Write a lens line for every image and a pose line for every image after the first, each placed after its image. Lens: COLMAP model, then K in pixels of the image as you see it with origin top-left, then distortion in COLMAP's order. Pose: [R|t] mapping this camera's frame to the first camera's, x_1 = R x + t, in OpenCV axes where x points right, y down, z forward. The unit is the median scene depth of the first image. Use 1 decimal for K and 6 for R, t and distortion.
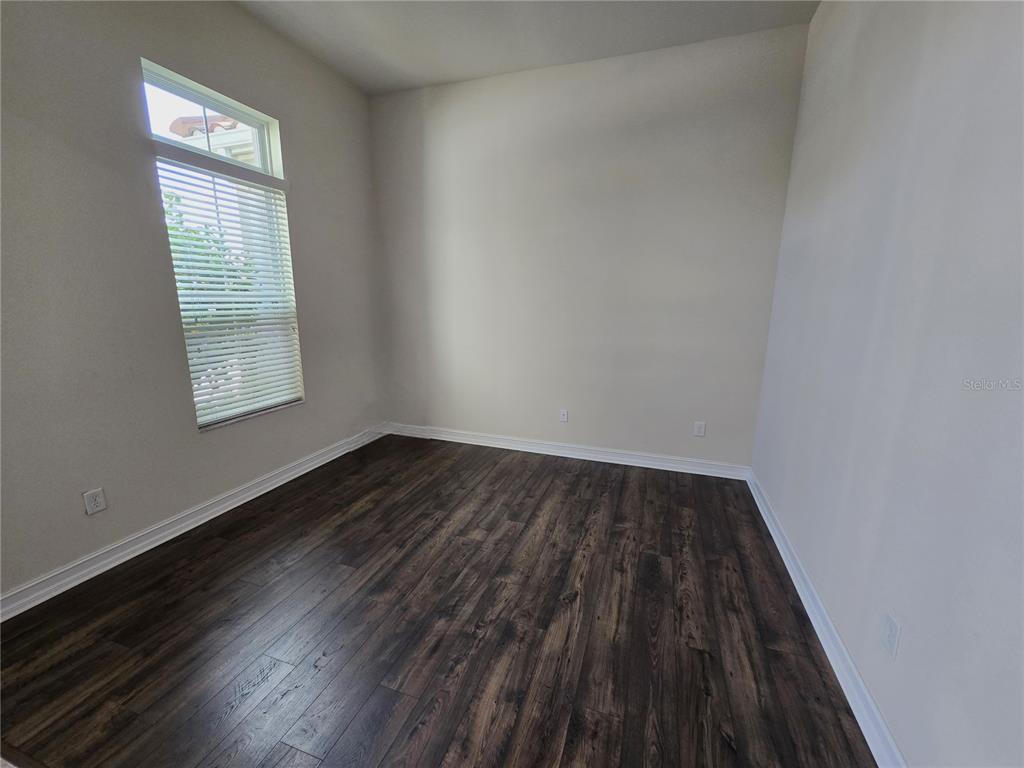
lens RADIAL K [[419.8, 0, 512.0], [0, 419.8, 384.0], [0, 0, 1]] dist [-0.001151, -0.000439]
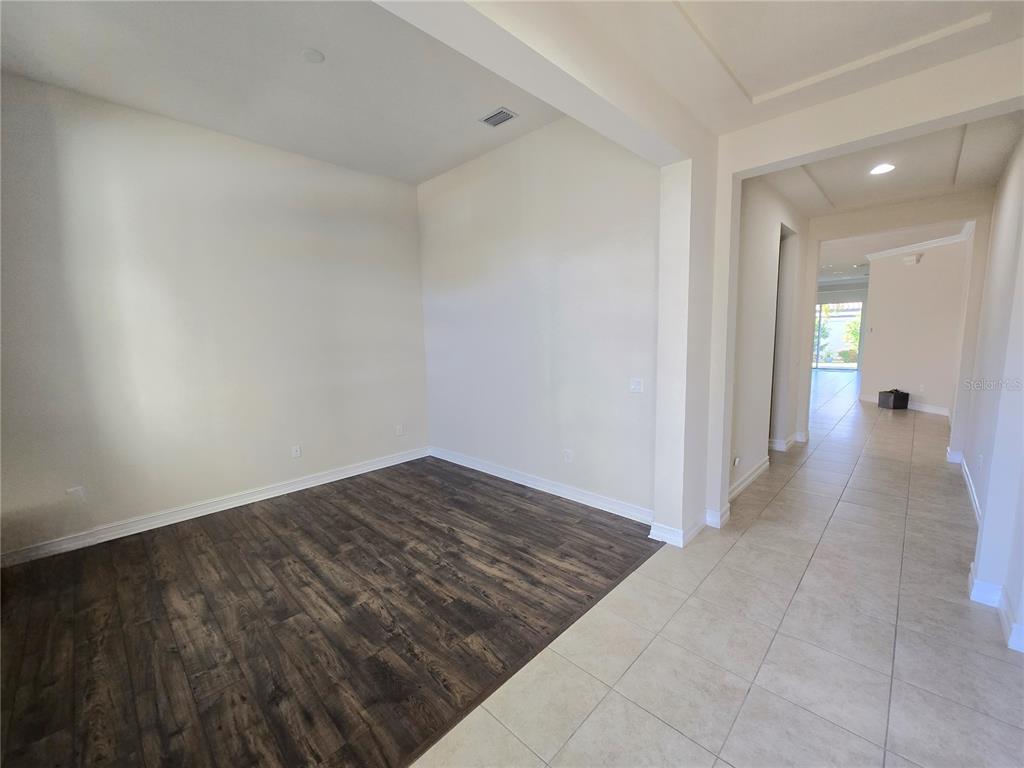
lens RADIAL K [[419.8, 0, 512.0], [0, 419.8, 384.0], [0, 0, 1]] dist [-0.001151, -0.000439]
pose [[0.426708, -0.128862, 0.895162, -0.858426], [0.210452, 0.976773, 0.040291, -0.033360], [-0.879562, 0.171196, 0.443917, -0.000178]]
